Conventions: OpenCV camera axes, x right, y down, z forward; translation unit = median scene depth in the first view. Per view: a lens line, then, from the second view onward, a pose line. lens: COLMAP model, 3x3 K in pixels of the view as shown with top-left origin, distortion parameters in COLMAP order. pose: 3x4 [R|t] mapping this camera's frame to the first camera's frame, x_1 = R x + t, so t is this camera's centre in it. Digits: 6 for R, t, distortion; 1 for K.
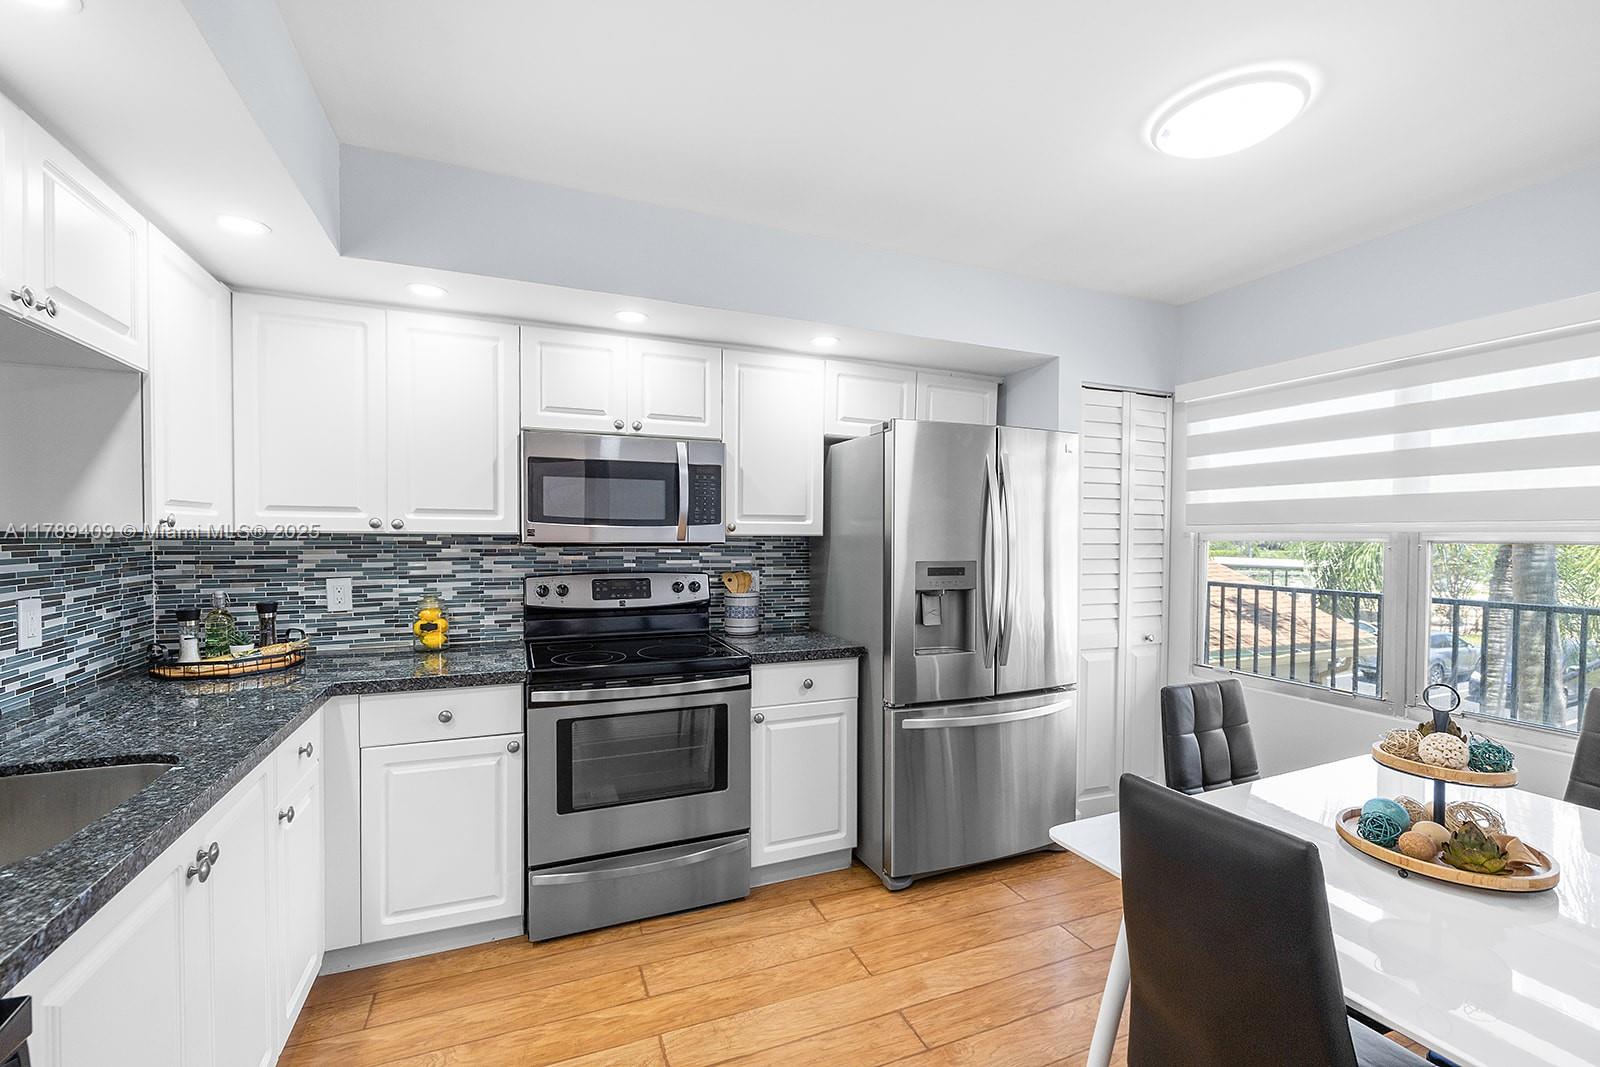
lens RADIAL K [[666.0, 0, 800.5], [0, 666.0, 547.2], [0, 0, 1]] dist [-0.003526, 0.000597]
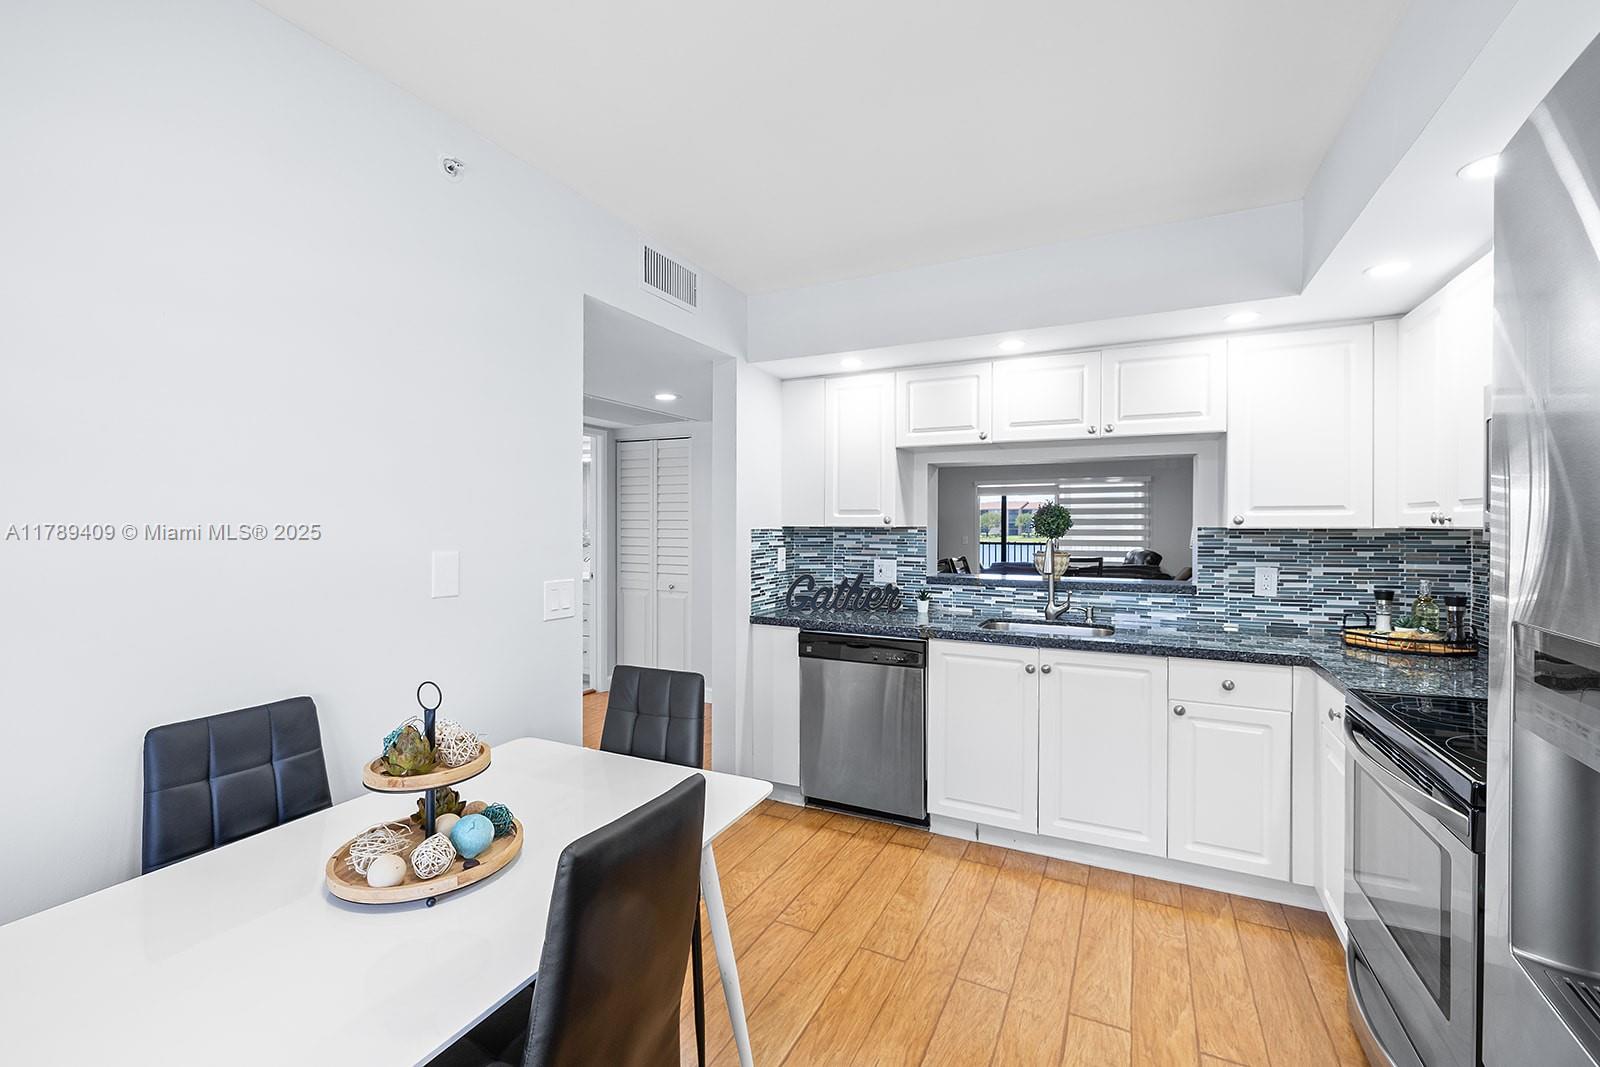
lens RADIAL K [[666.0, 0, 776.0], [0, 666.0, 523.3], [0, 0, 1]] dist [-0.003526, 0.000597]
pose [[-0.762526, -0.008565, -0.646901, 0.779053], [-0.017579, 0.999817, 0.007484, -0.022031], [0.646719, 0.017079, -0.762537, 1.282632]]
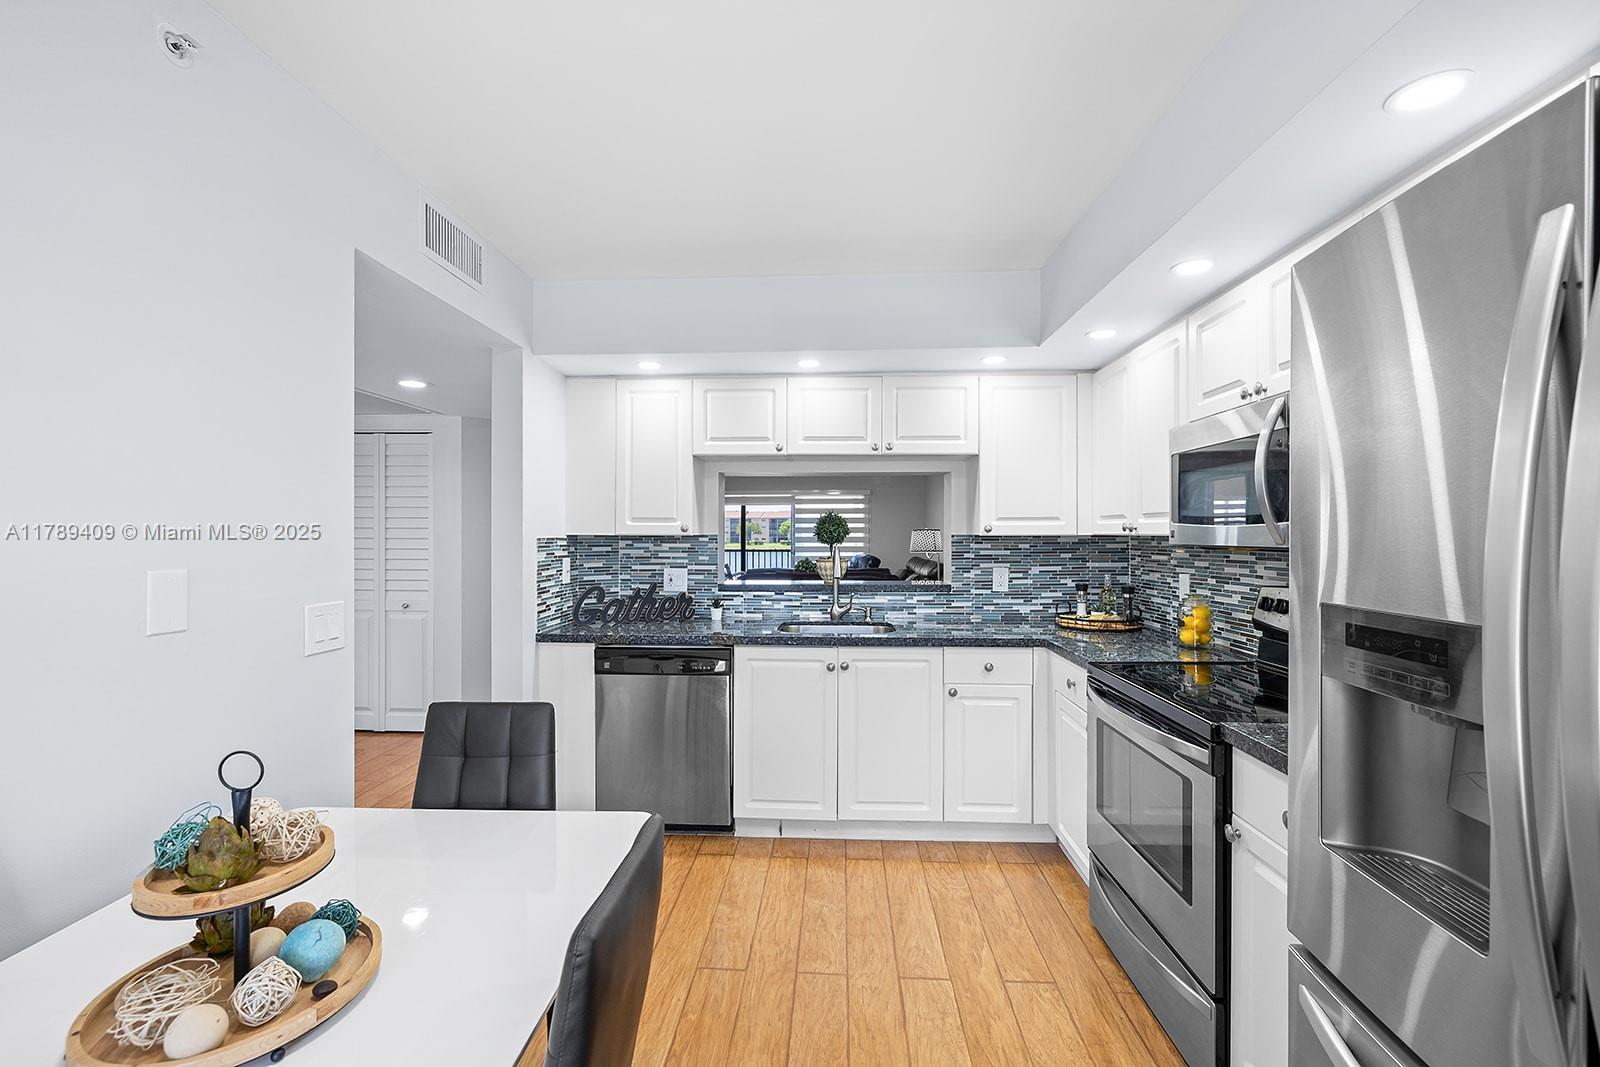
lens RADIAL K [[666.0, 0, 790.7], [0, 666.0, 530.5], [0, 0, 1]] dist [-0.003526, 0.000597]
pose [[-0.442079, -0.010027, -0.896920, 0.852875], [-0.018602, 0.999825, -0.002009, -0.018543], [0.896783, 0.015796, -0.442189, 1.146241]]
